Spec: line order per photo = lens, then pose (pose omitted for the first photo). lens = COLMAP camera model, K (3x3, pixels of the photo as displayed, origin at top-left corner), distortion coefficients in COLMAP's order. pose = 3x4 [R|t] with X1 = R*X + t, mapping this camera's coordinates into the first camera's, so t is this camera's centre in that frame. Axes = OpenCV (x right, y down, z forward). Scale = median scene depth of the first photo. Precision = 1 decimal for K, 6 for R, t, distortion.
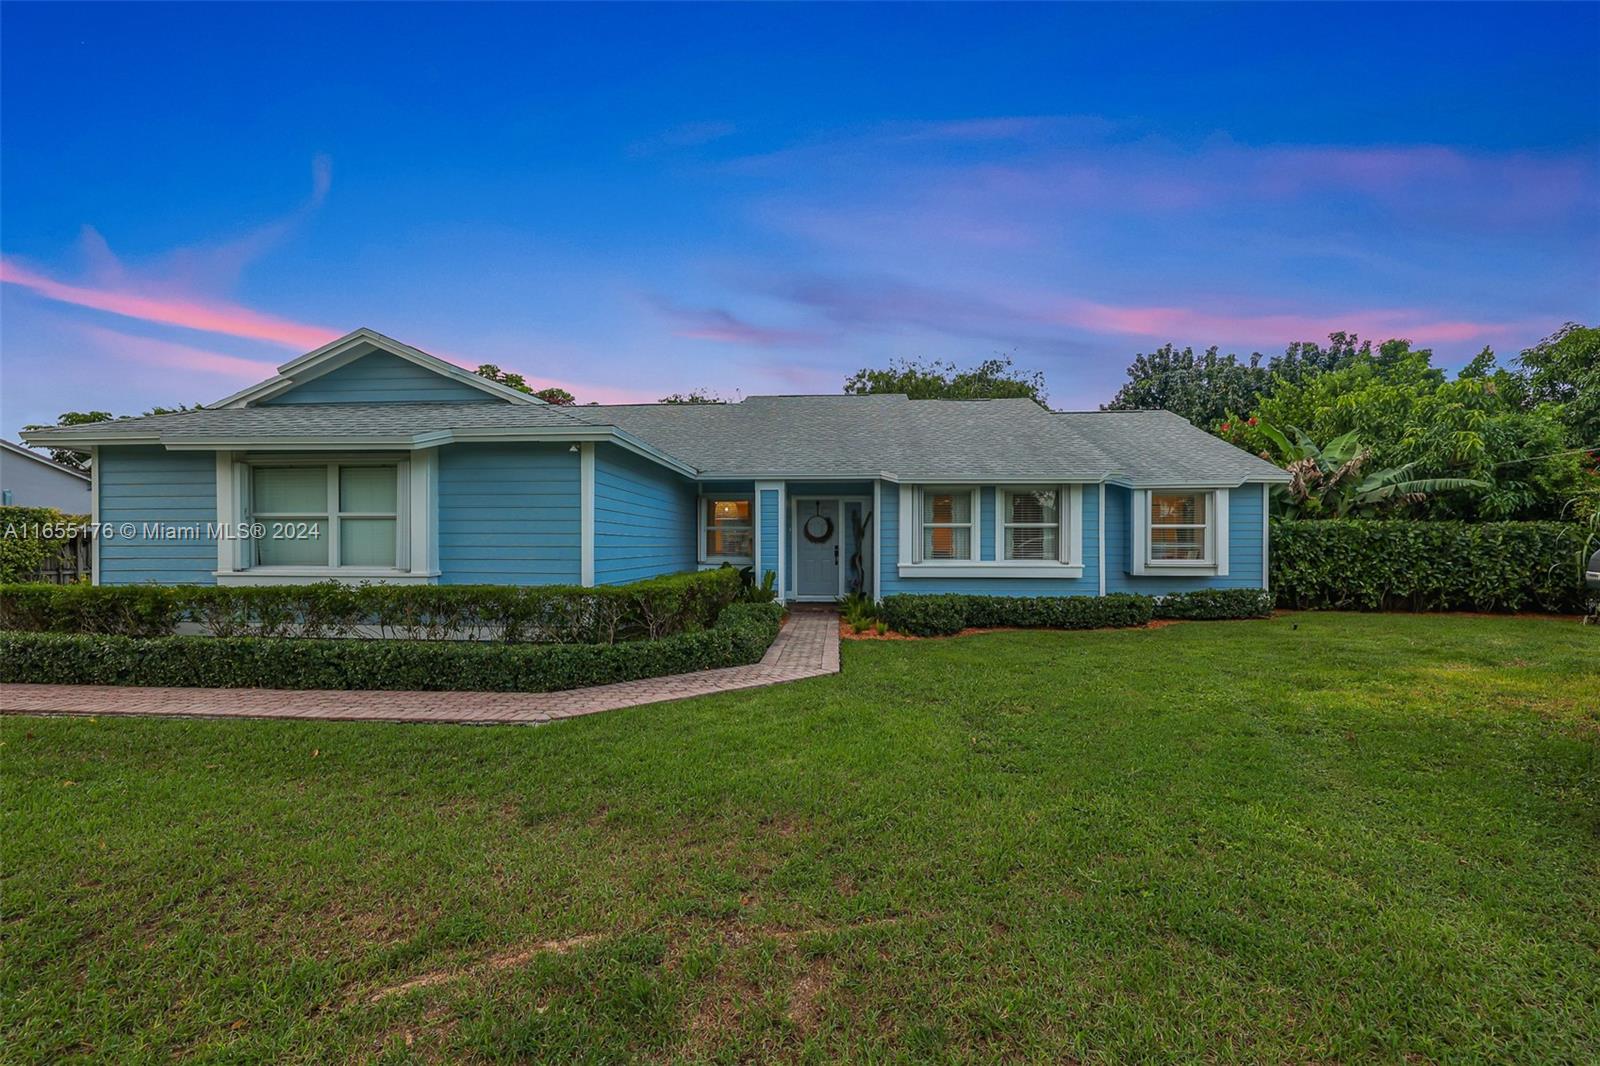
lens RADIAL K [[678.3, 0, 788.6], [0, 678.3, 547.7], [0, 0, 1]] dist [0.002566, -0.001206]
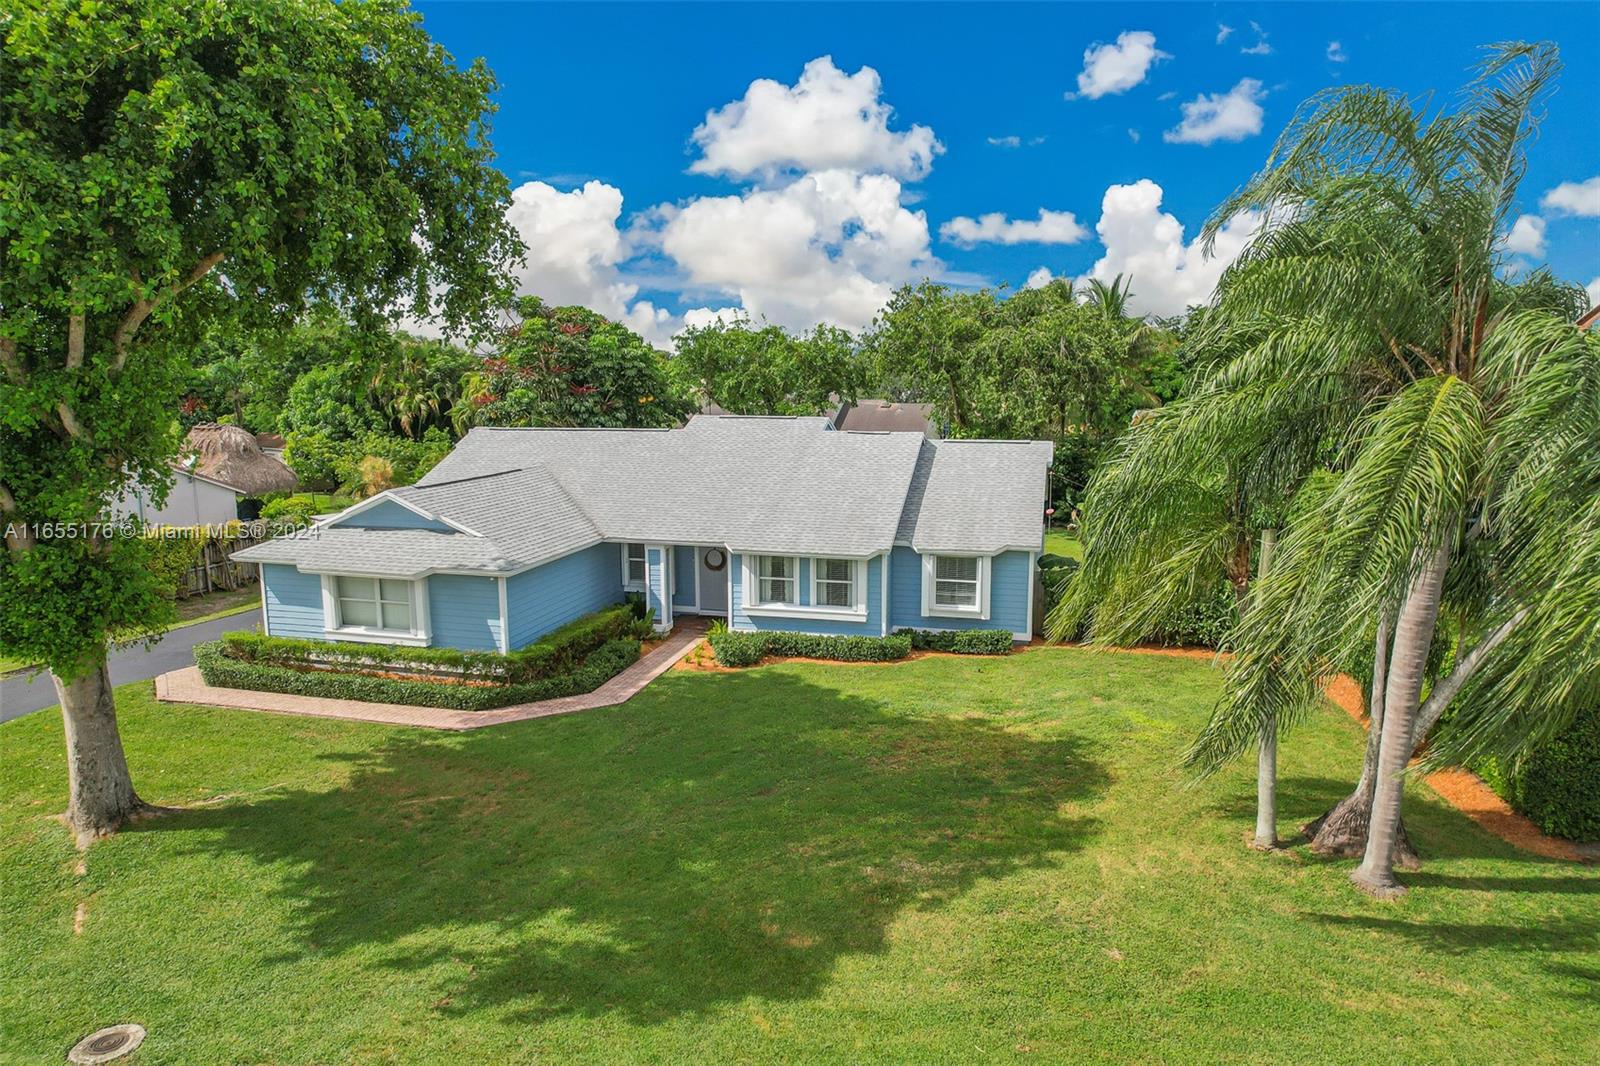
lens RADIAL K [[1012.7, 0, 806.8], [0, 1012.7, 530.4], [0, 0, 1]] dist [-0.011058, 0.007424]
pose [[0.984990, 0.023752, -0.170967, 0.648500], [0.002066, 0.988794, 0.149272, -0.442558], [0.172597, -0.147384, 0.973904, -0.997027]]
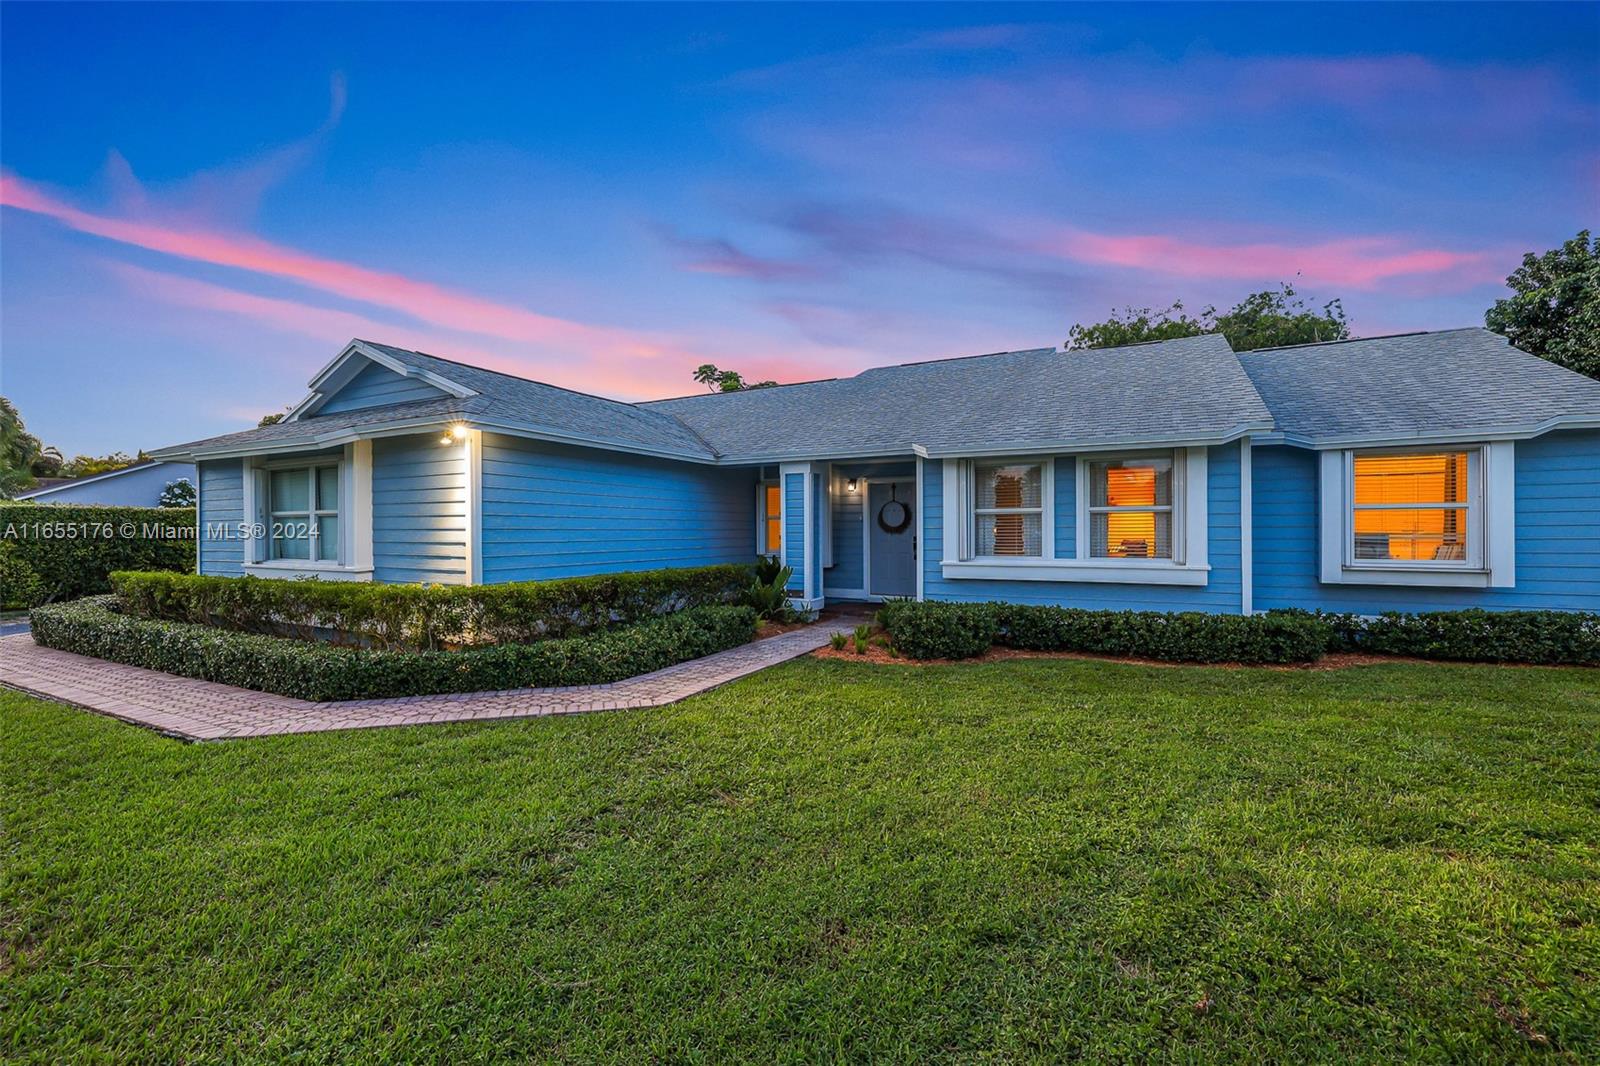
lens RADIAL K [[678.3, 0, 784.6], [0, 678.3, 537.5], [0, 0, 1]] dist [0.002566, -0.001206]
pose [[0.916535, 0.000003, -0.399954, 0.309578], [0.002135, 0.999986, 0.004898, -0.007829], [0.399949, -0.005343, 0.916522, 0.204523]]
